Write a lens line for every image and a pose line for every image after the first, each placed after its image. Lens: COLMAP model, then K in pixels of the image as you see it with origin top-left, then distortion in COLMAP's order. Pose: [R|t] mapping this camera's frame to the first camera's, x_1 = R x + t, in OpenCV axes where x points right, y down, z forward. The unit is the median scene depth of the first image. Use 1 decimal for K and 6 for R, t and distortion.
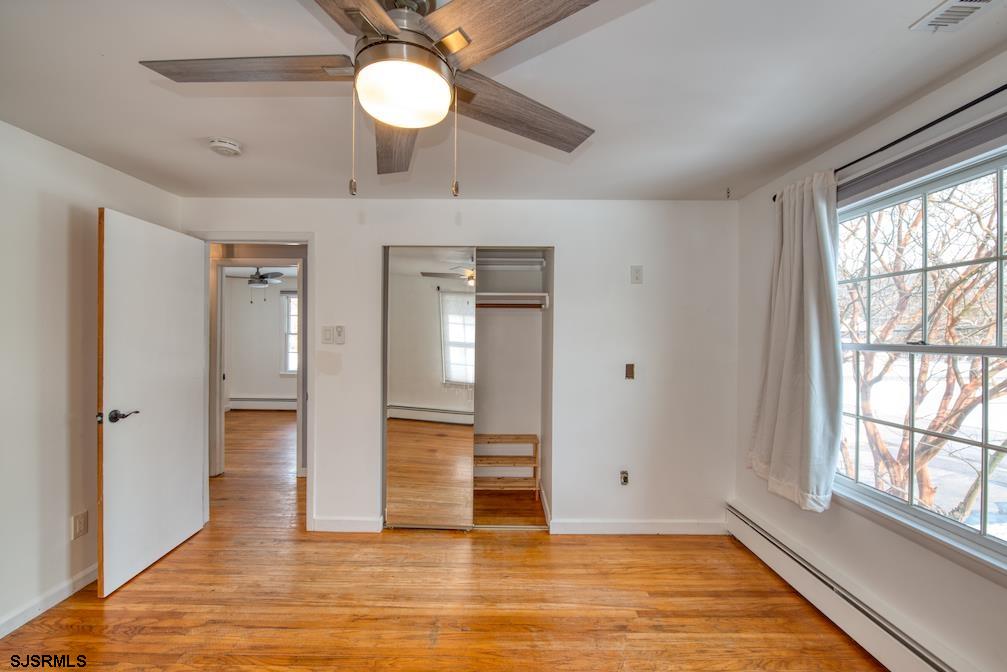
lens RADIAL K [[398.4, 0, 502.0], [0, 398.4, 337.7], [0, 0, 1]] dist [-0.008084, -0.001120]
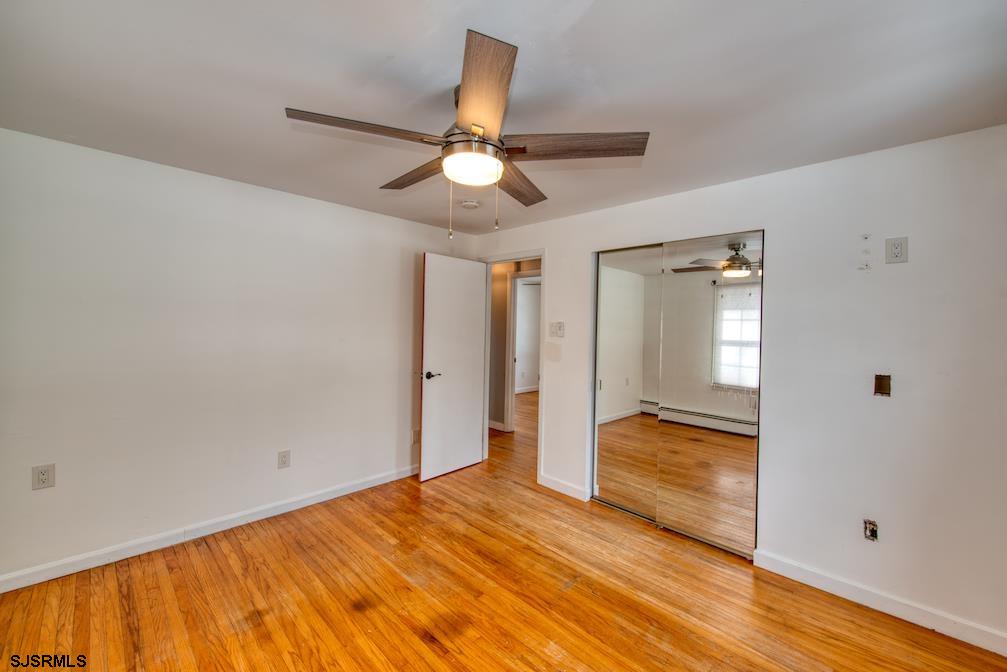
lens RADIAL K [[398.4, 0, 502.0], [0, 398.4, 330.2], [0, 0, 1]] dist [-0.008084, -0.001120]
pose [[0.715454, 0.015129, -0.698496, 0.417299], [-0.023297, 0.999726, -0.002209, 0.003010], [0.698271, 0.017853, 0.715611, 0.001273]]
